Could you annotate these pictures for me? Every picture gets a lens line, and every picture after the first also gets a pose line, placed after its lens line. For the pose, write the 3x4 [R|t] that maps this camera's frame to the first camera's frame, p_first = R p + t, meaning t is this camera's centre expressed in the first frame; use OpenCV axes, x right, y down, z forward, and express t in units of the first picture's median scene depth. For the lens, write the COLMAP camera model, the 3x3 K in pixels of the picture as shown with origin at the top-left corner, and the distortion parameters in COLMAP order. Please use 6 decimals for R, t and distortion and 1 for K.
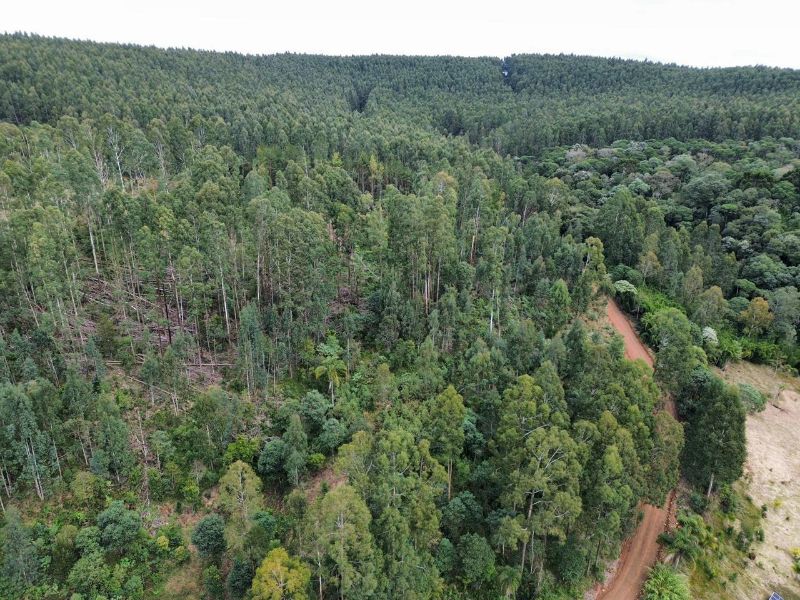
lens RADIAL K [[559.9, 0, 399.5], [0, 559.9, 299.9], [0, 0, 1]] dist [0.074111, -0.062385]
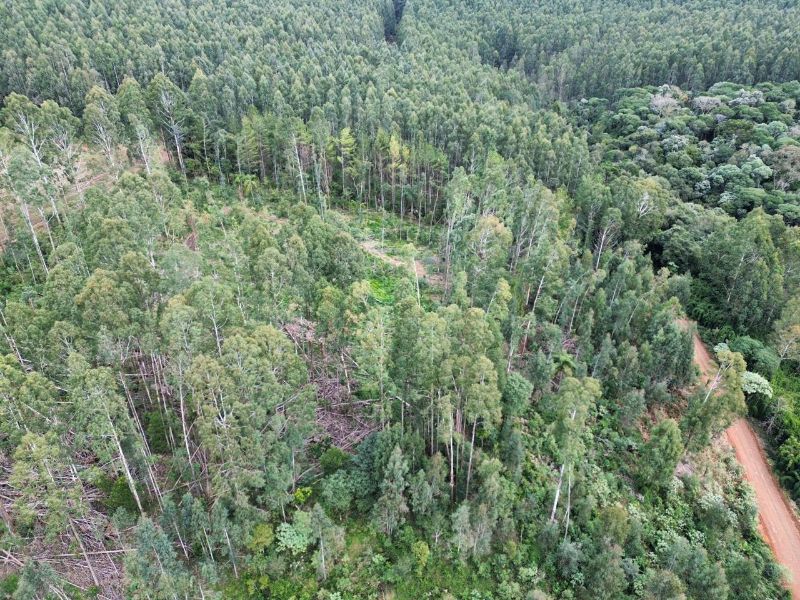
lens RADIAL K [[559.9, 0, 401.2], [0, 559.9, 300.1], [0, 0, 1]] dist [0.074111, -0.062385]
pose [[0.997456, 0.033956, -0.062684, 0.018794], [-0.023174, 0.985964, 0.165345, -0.205228], [0.067418, -0.163471, 0.984242, 0.297916]]
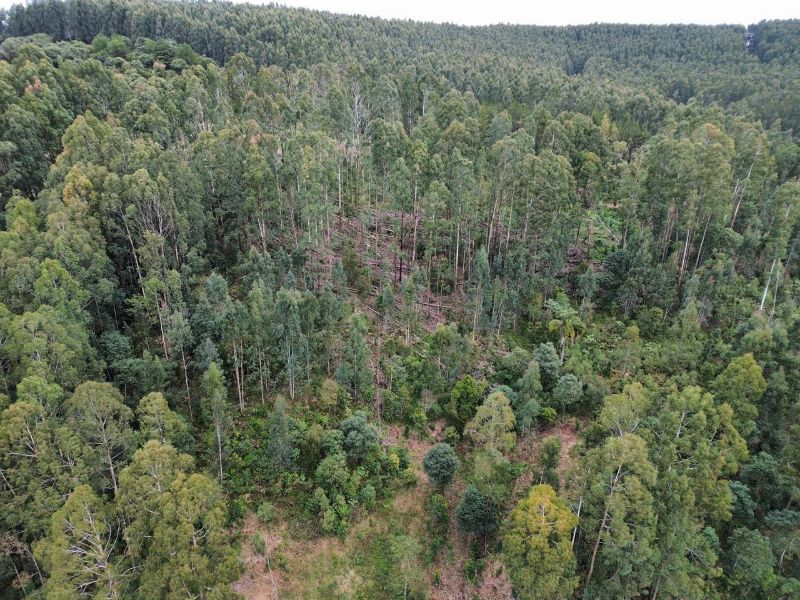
lens RADIAL K [[559.9, 0, 400.7], [0, 559.9, 296.9], [0, 0, 1]] dist [0.074111, -0.062385]
pose [[0.949724, 0.126478, -0.286404, -0.077834], [-0.118989, 0.991943, 0.043477, 0.045641], [0.289595, -0.007212, 0.957122, 0.020395]]
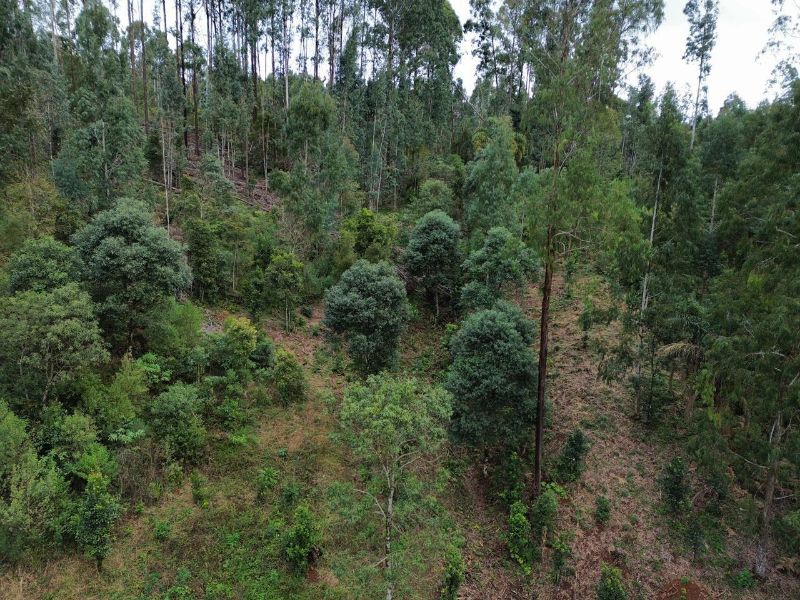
lens RADIAL K [[559.9, 0, 401.3], [0, 559.9, 300.3], [0, 0, 1]] dist [0.074111, -0.062385]
pose [[0.994839, -0.013653, 0.100547, -0.176492], [0.031310, 0.983858, -0.176191, 0.240188], [-0.096518, 0.178430, 0.979207, 0.311623]]
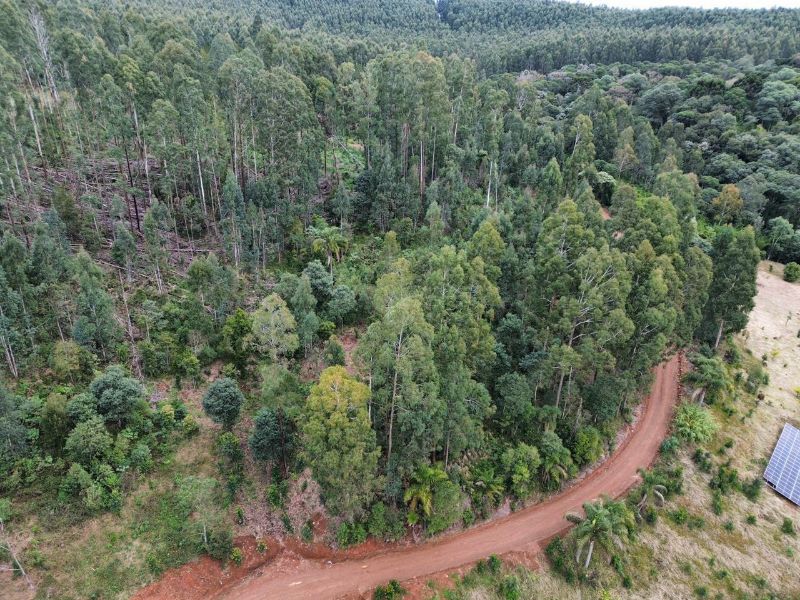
lens RADIAL K [[559.9, 0, 400.6], [0, 559.9, 298.8], [0, 0, 1]] dist [0.074111, -0.062385]
pose [[0.991798, -0.042299, 0.120615, -0.078237], [0.034910, 0.997419, 0.062735, 0.104460], [-0.122958, -0.058010, 0.990715, 0.043815]]
